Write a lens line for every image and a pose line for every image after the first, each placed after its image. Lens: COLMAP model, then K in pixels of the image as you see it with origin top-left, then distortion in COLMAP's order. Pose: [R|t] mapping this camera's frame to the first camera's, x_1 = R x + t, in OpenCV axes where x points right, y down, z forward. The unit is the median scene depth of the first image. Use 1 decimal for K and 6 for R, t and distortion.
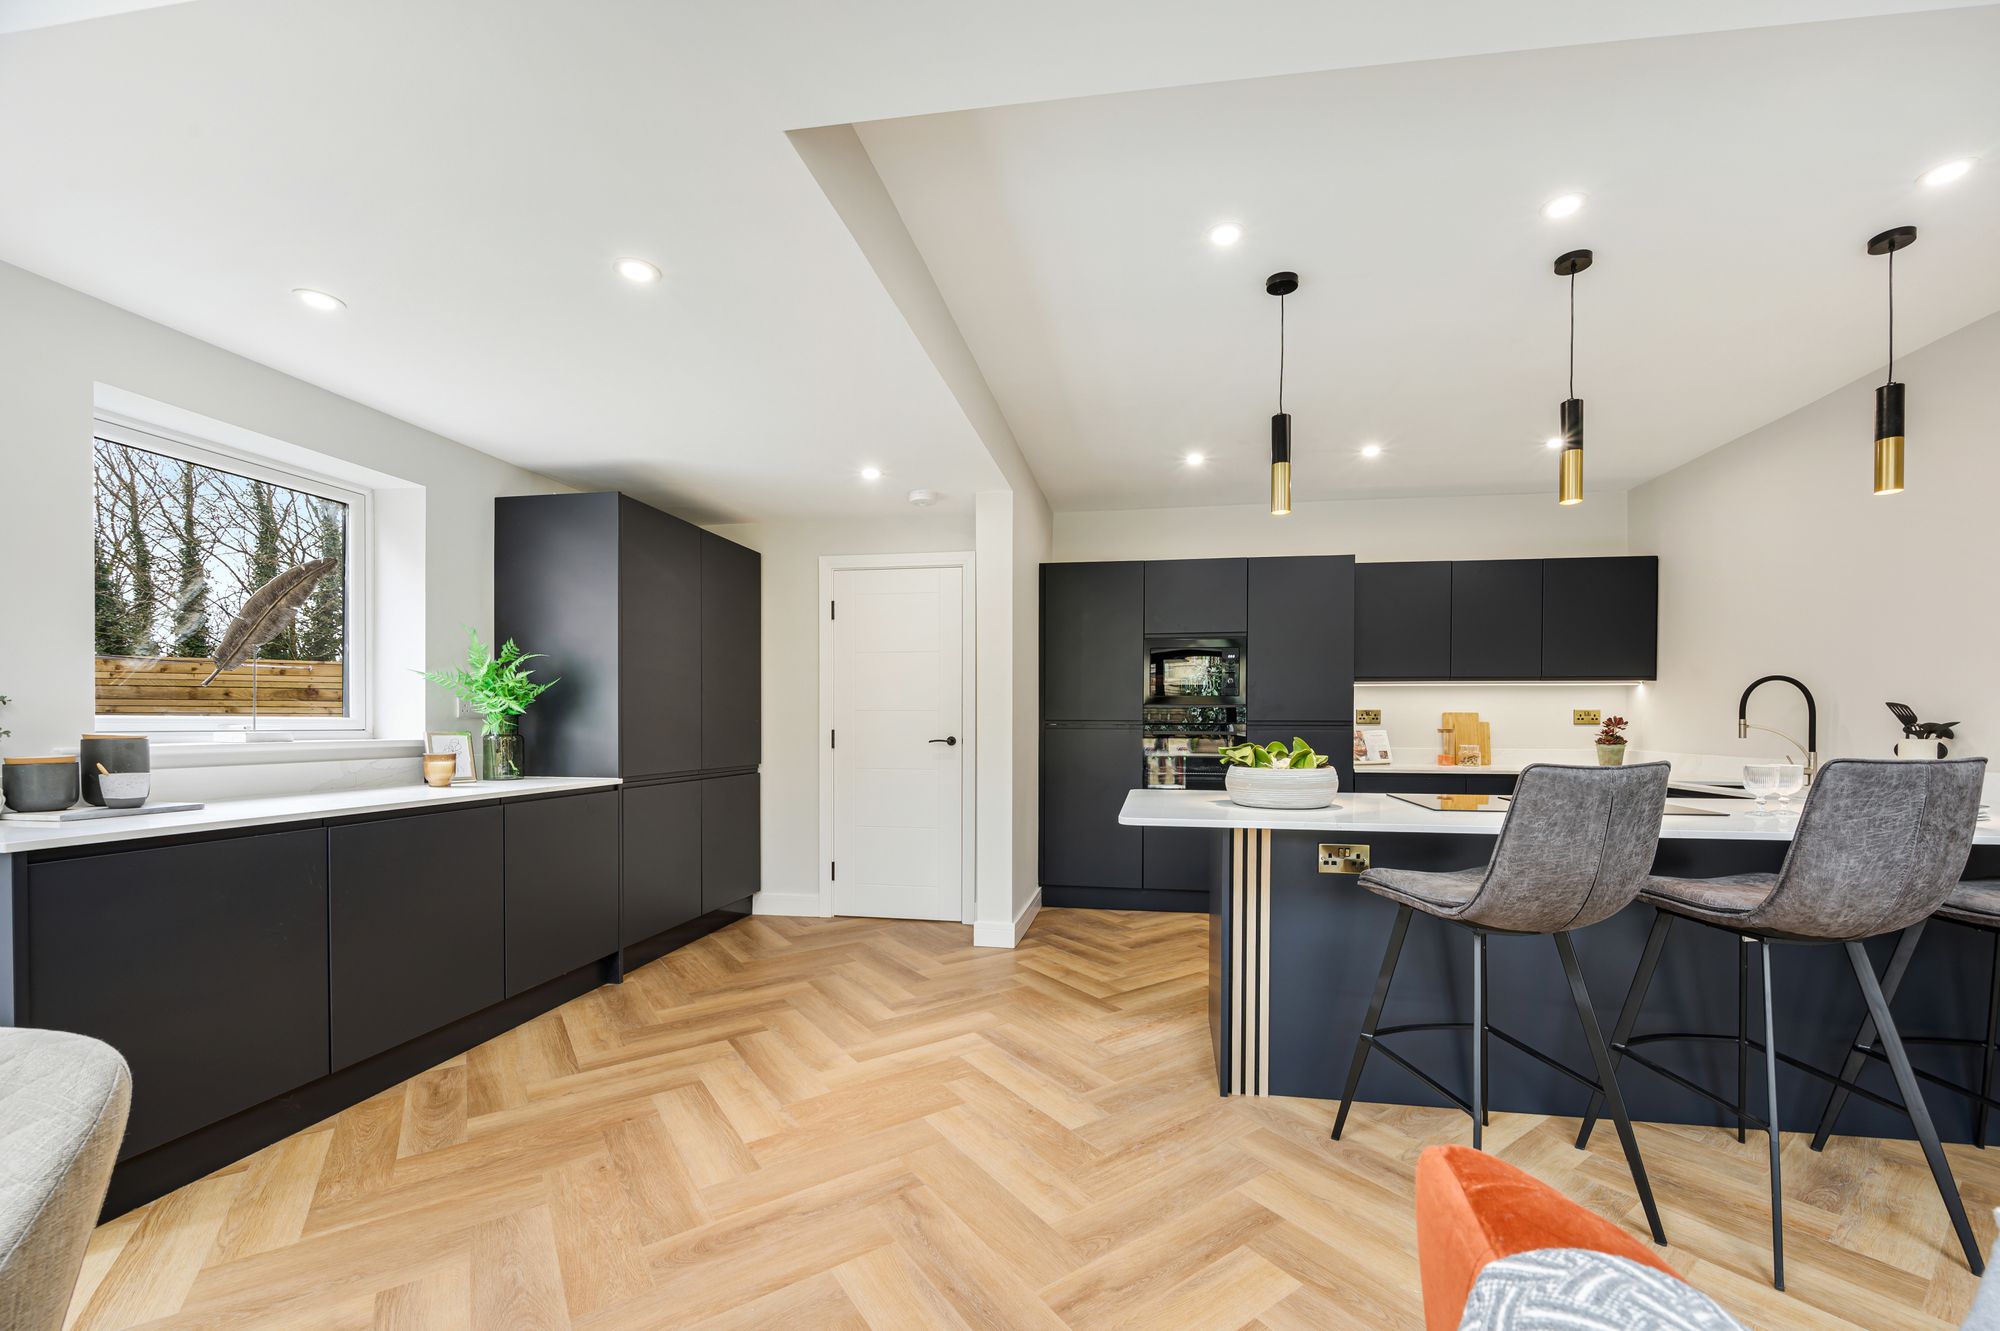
lens RADIAL K [[778.4, 0, 1020.0], [0, 778.4, 728.8], [0, 0, 1]] dist [-0.008837, -0.000314]
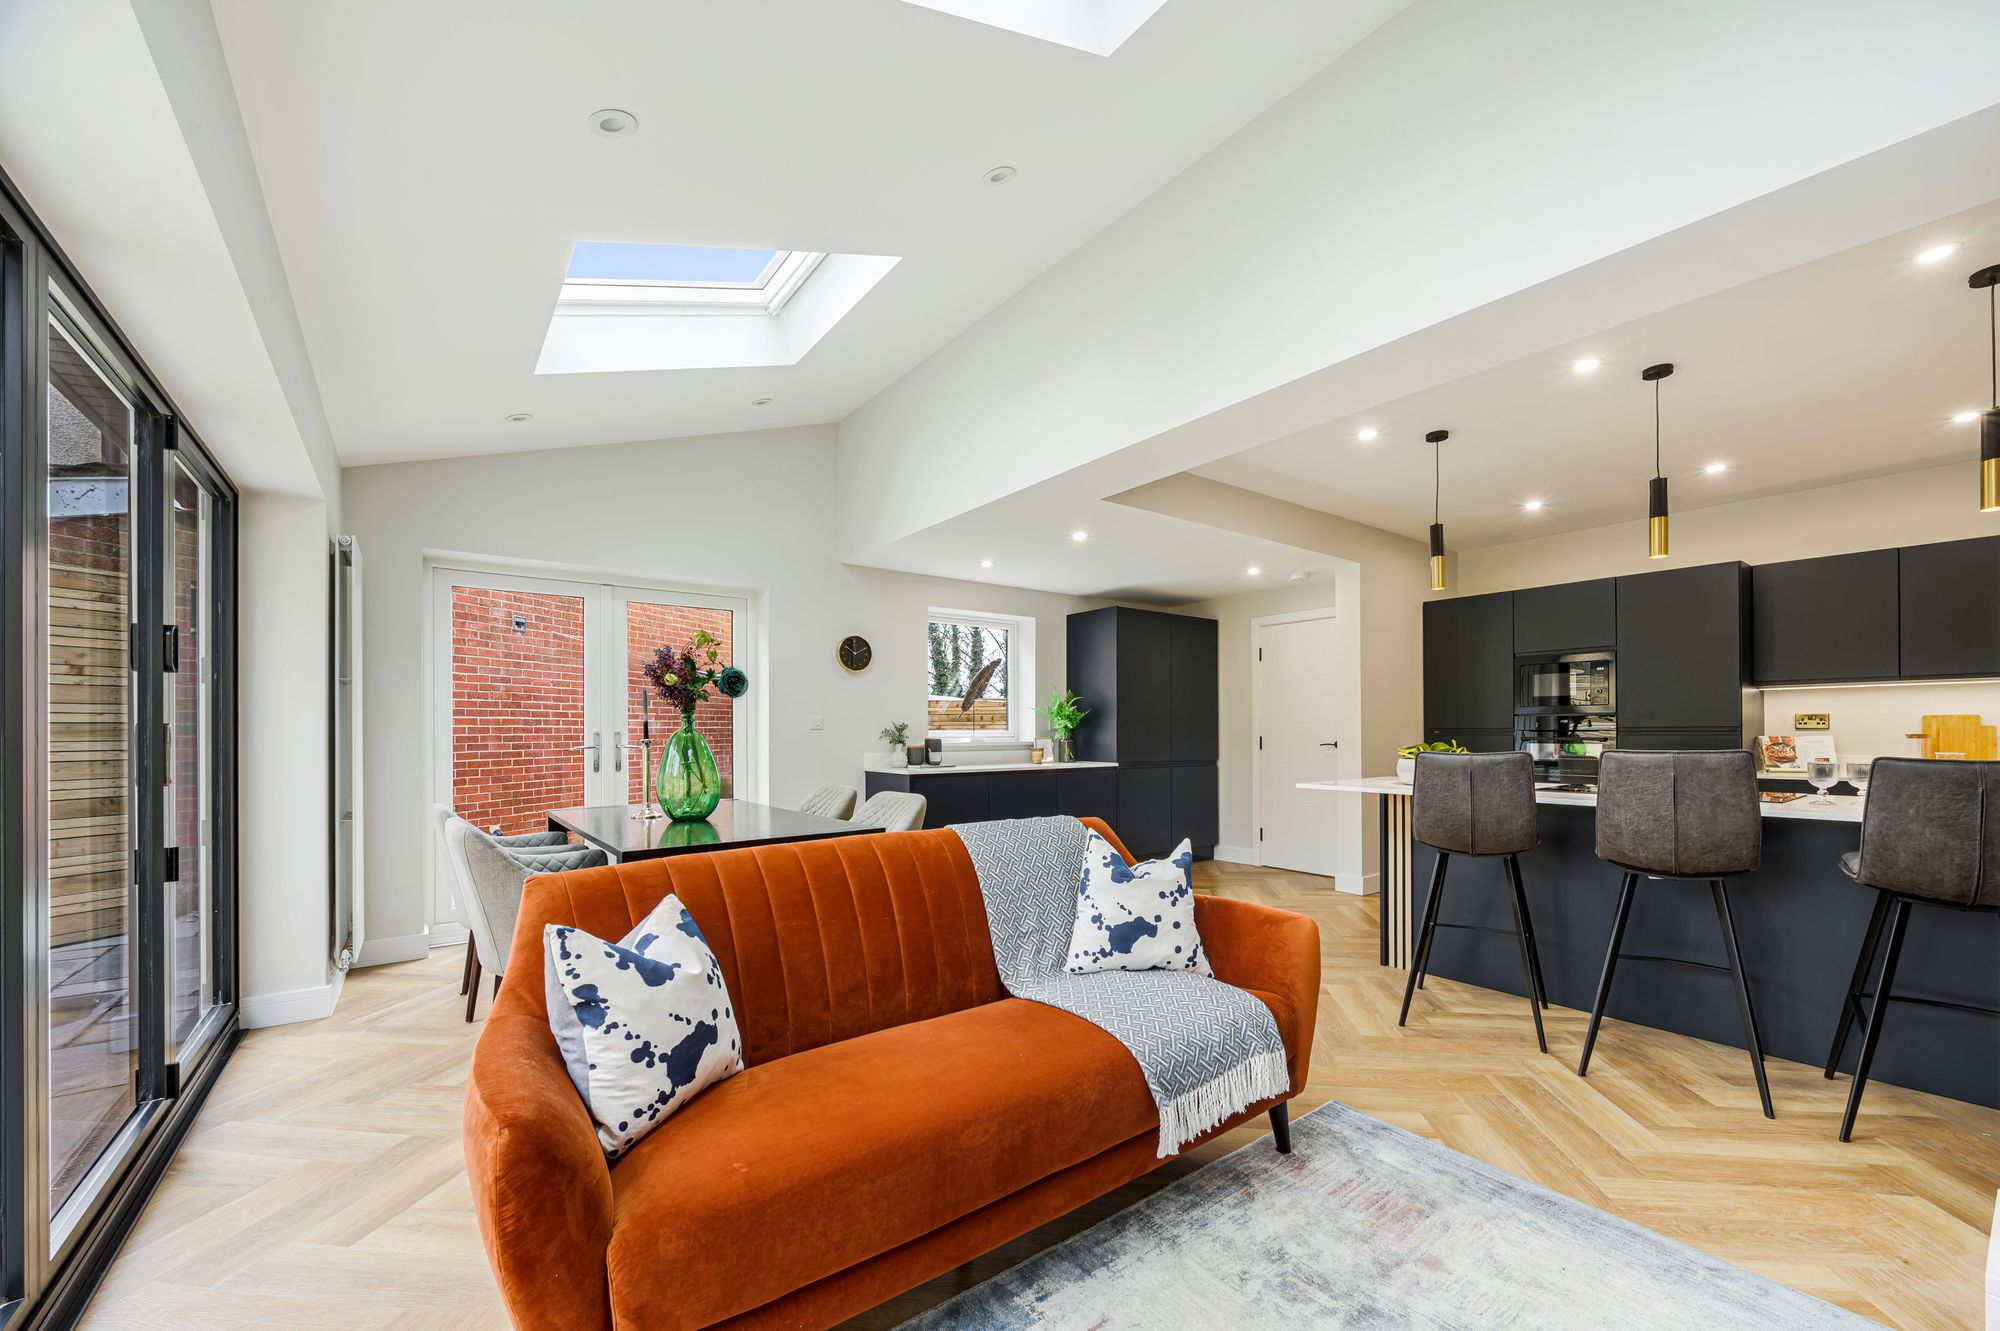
lens RADIAL K [[778.4, 0, 1020.0], [0, 778.4, 728.8], [0, 0, 1]] dist [-0.008837, -0.000314]
pose [[0.716026, -0.008851, -0.698017, 0.586050], [-0.000268, 0.999916, -0.012953, 0.007227], [0.698073, 0.009462, 0.715964, -0.459276]]
